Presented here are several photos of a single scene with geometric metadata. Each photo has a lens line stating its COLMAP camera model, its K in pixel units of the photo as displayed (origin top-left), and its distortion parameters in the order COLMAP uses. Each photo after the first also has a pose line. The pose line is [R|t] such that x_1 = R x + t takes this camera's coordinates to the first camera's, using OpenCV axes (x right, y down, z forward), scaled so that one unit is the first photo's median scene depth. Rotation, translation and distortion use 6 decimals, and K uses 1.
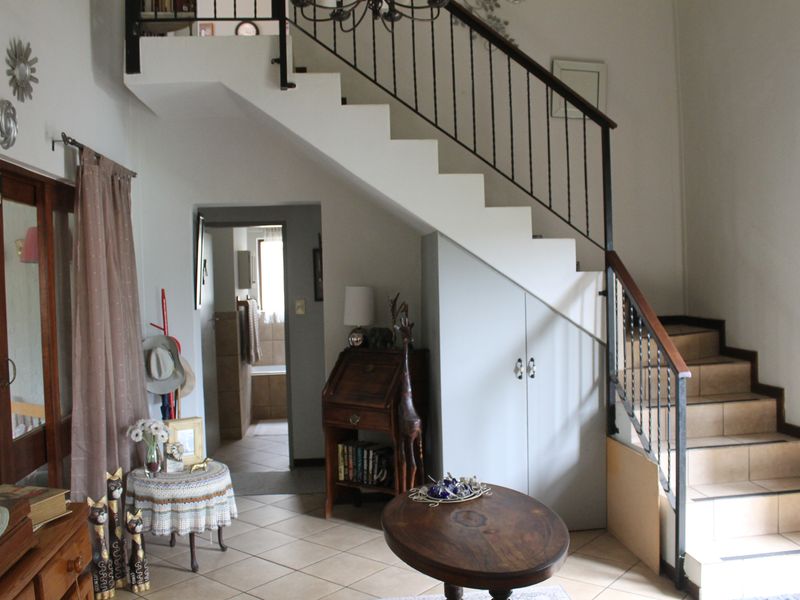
lens RADIAL K [[744.4, 0, 401.5], [0, 744.4, 299.9], [0, 0, 1]] dist [-0.099376, 0.000000]
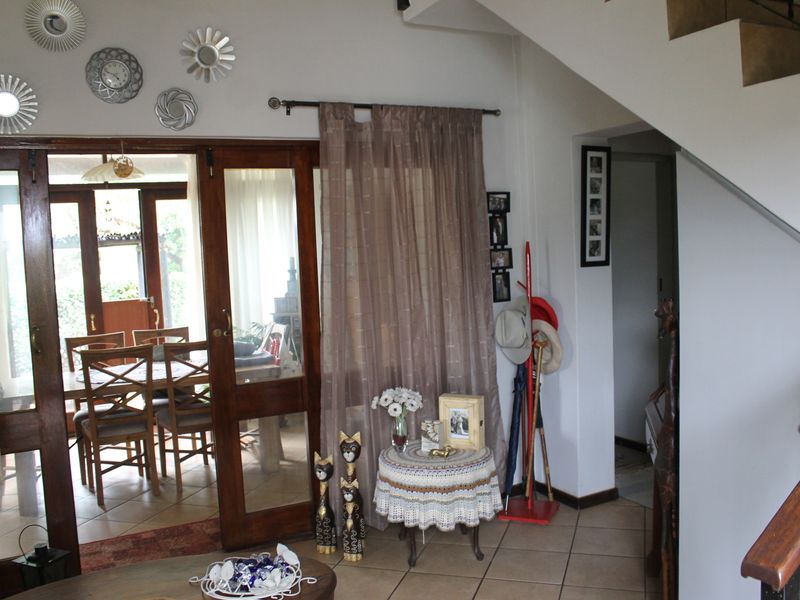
lens RADIAL K [[744.4, 0, 400.9], [0, 744.4, 300.4], [0, 0, 1]] dist [-0.099376, 0.000000]
pose [[0.367122, 0.084538, -0.926323, 0.489119], [0.010163, 0.995437, 0.094873, -0.035207], [0.930117, -0.044244, 0.364587, 0.630605]]
